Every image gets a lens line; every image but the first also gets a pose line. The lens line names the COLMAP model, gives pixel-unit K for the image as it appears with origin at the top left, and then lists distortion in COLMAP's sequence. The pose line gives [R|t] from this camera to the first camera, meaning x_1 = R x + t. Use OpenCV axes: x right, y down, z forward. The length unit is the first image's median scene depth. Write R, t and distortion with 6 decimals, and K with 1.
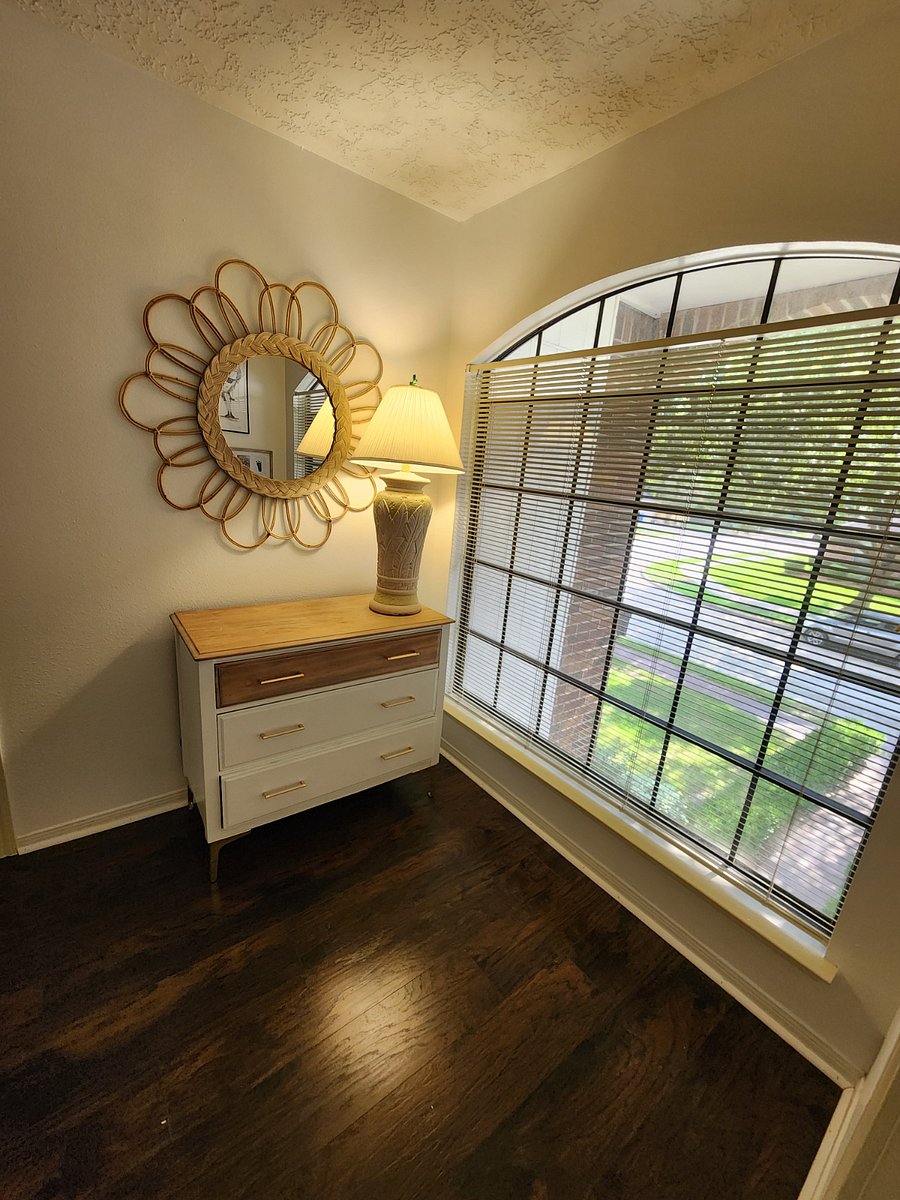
lens RADIAL K [[491.8, 0, 450.0], [0, 491.8, 600.0], [0, 0, 1]] dist [-0.003449, -0.000498]
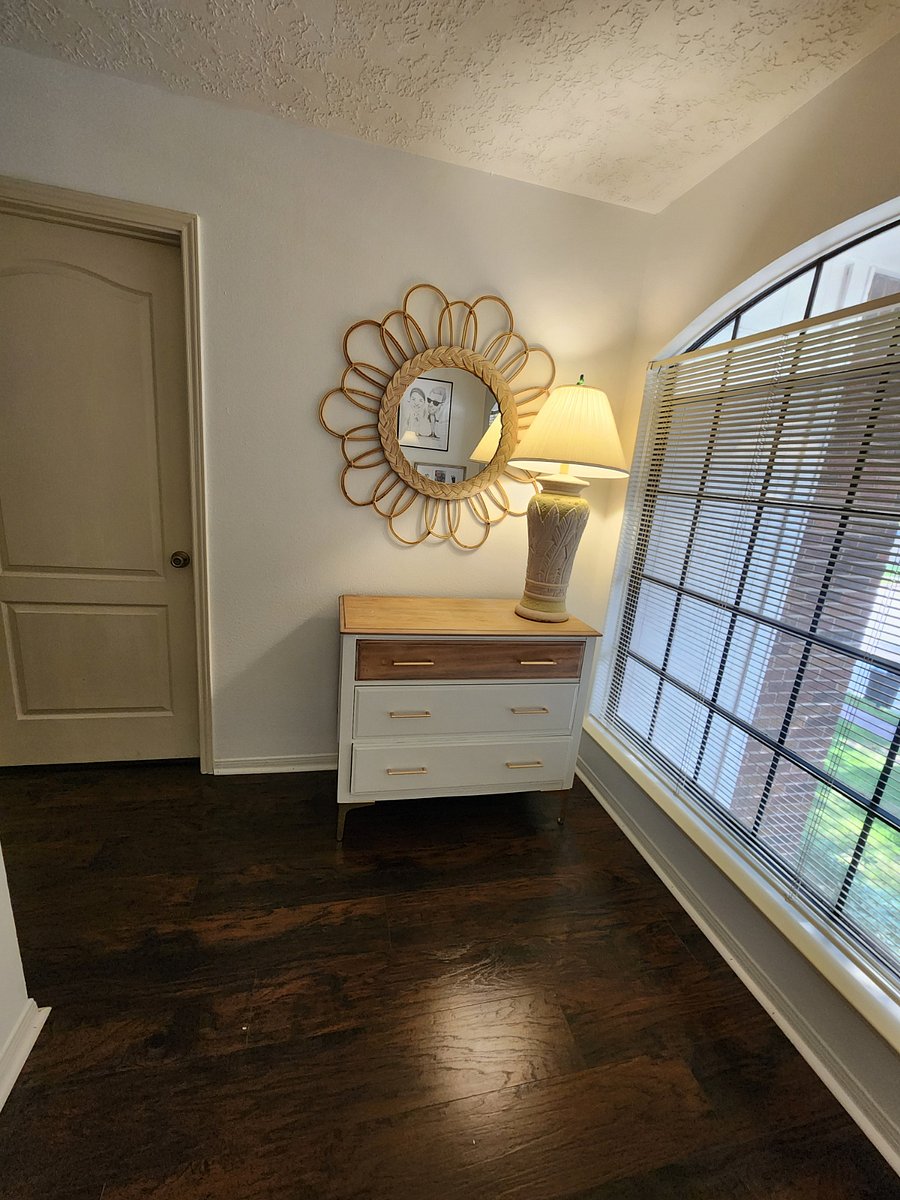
lens RADIAL K [[493.6, 0, 448.6], [0, 493.6, 597.5], [0, 0, 1]] dist [-0.004797, 0.001105]
pose [[0.913084, 0.094635, -0.396638, 0.111731], [-0.115793, 0.992830, -0.029680, 0.035085], [0.390986, 0.073029, 0.917495, 0.039428]]
